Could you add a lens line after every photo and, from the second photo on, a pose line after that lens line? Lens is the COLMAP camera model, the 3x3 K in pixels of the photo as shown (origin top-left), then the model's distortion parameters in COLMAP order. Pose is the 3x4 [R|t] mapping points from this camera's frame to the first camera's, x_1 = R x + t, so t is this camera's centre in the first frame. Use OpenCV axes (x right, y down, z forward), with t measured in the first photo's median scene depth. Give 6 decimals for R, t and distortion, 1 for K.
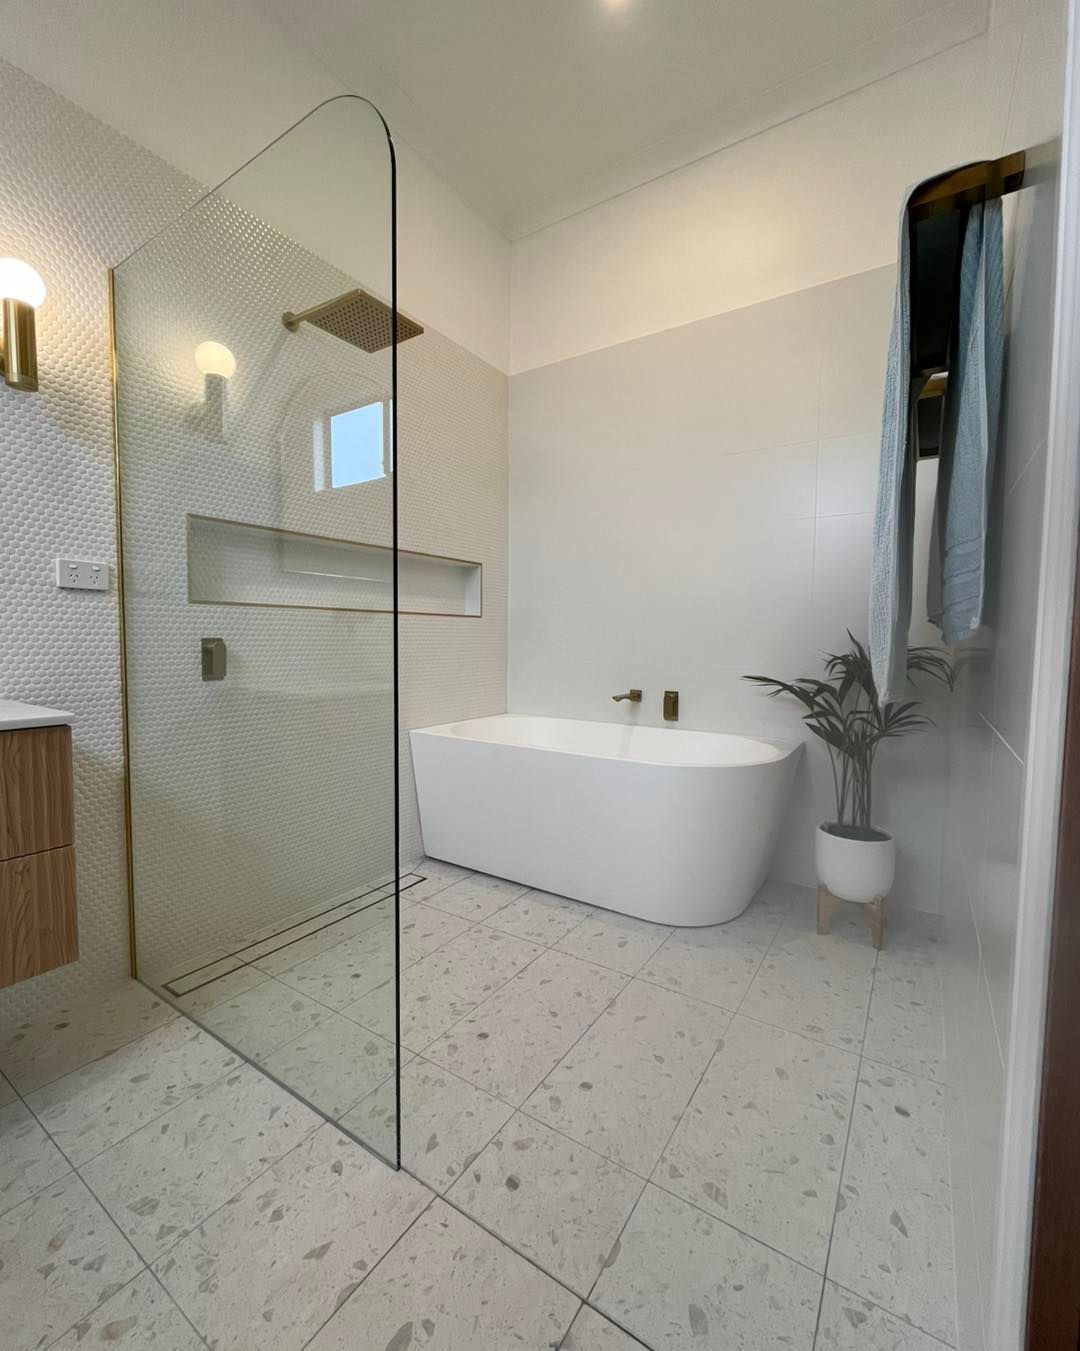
lens RADIAL K [[587.6, 0, 532.1], [0, 587.6, 672.2], [0, 0, 1]] dist [-0.001952, -0.000165]
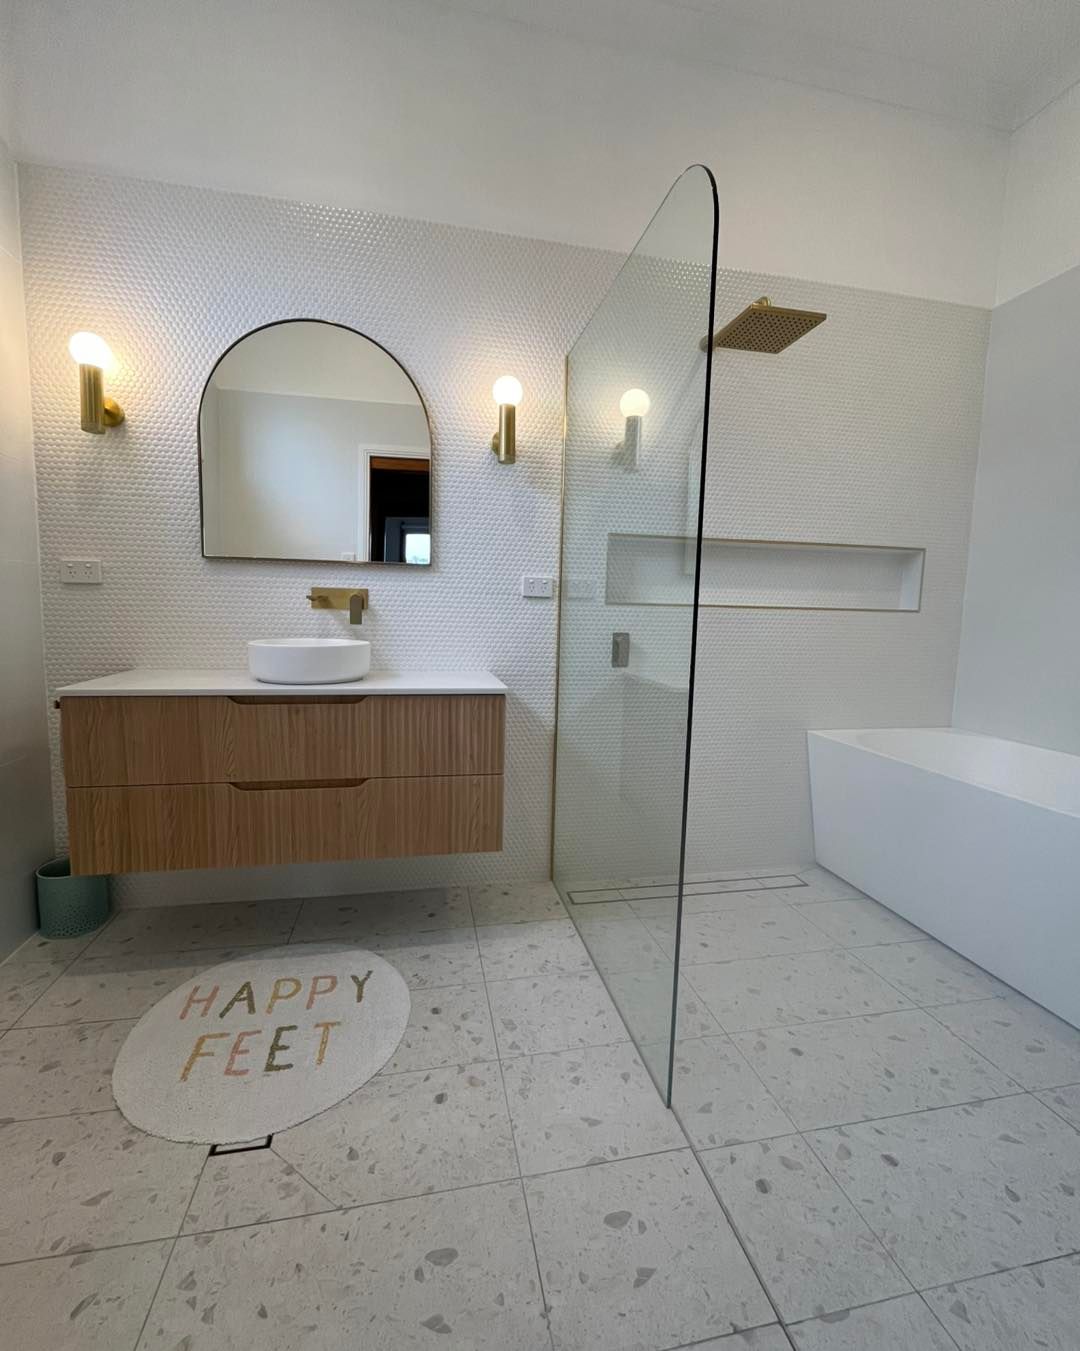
lens RADIAL K [[587.6, 0, 532.1], [0, 587.6, 672.2], [0, 0, 1]] dist [-0.001952, -0.000165]
pose [[0.711126, 0.084456, -0.697974, 0.252576], [-0.059603, 0.996427, 0.059842, -0.051086], [0.700534, -0.000954, 0.713619, -0.013598]]
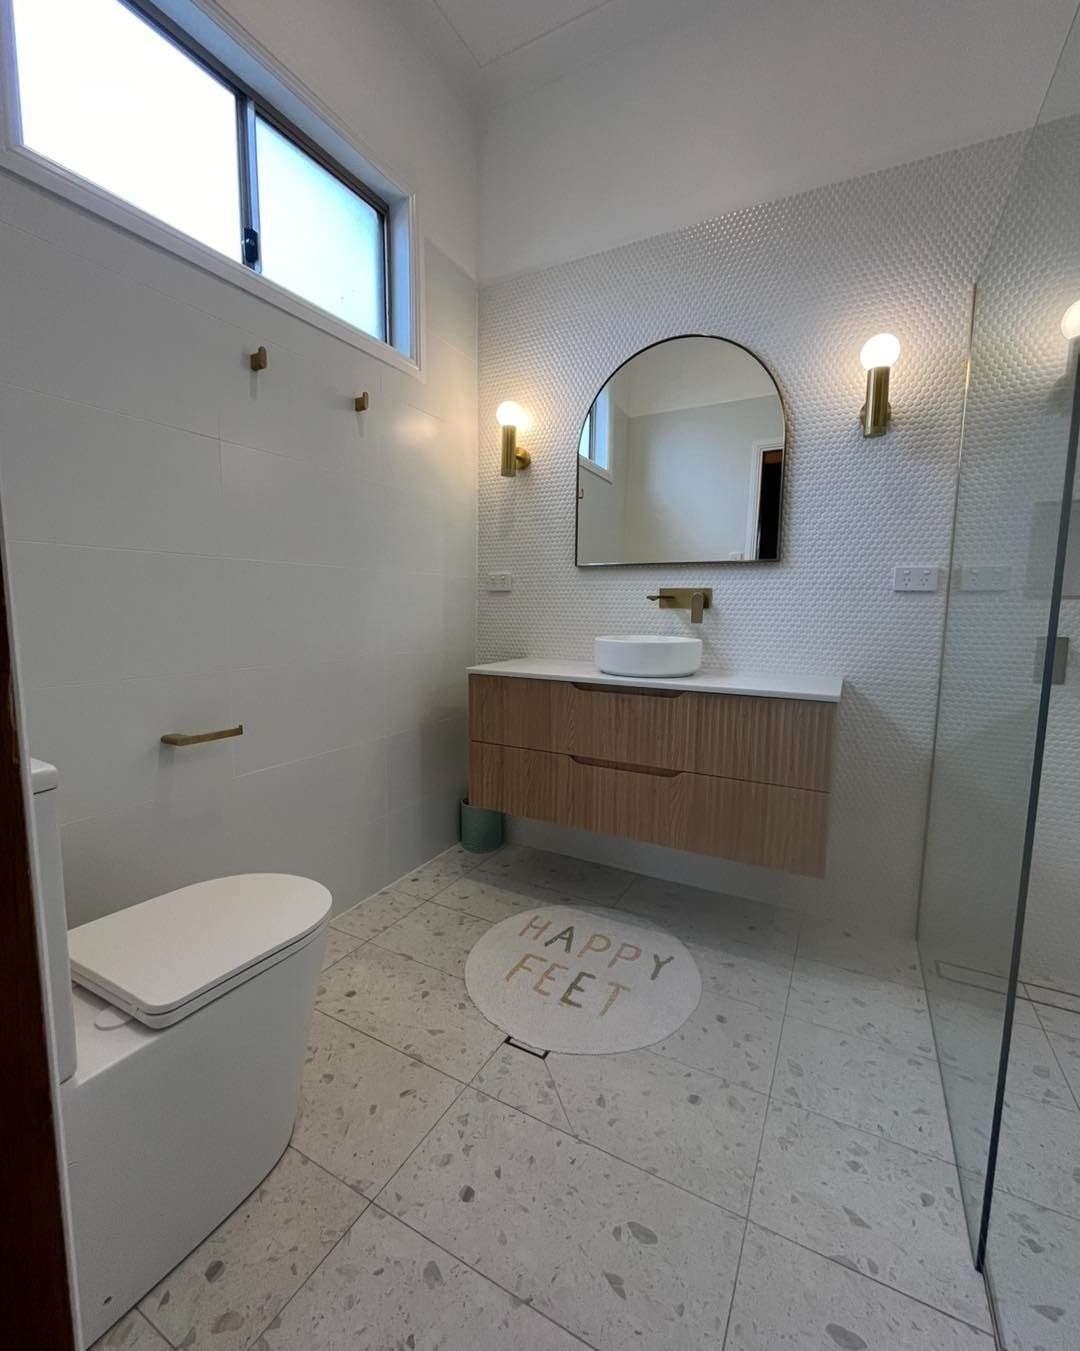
lens RADIAL K [[587.6, 0, 532.1], [0, 587.6, 672.2], [0, 0, 1]] dist [-0.001952, -0.000165]
pose [[0.088598, 0.110065, -0.989968, 0.375133], [-0.066485, 0.992313, 0.104376, -0.060262], [0.993846, 0.056571, 0.095235, 0.168783]]
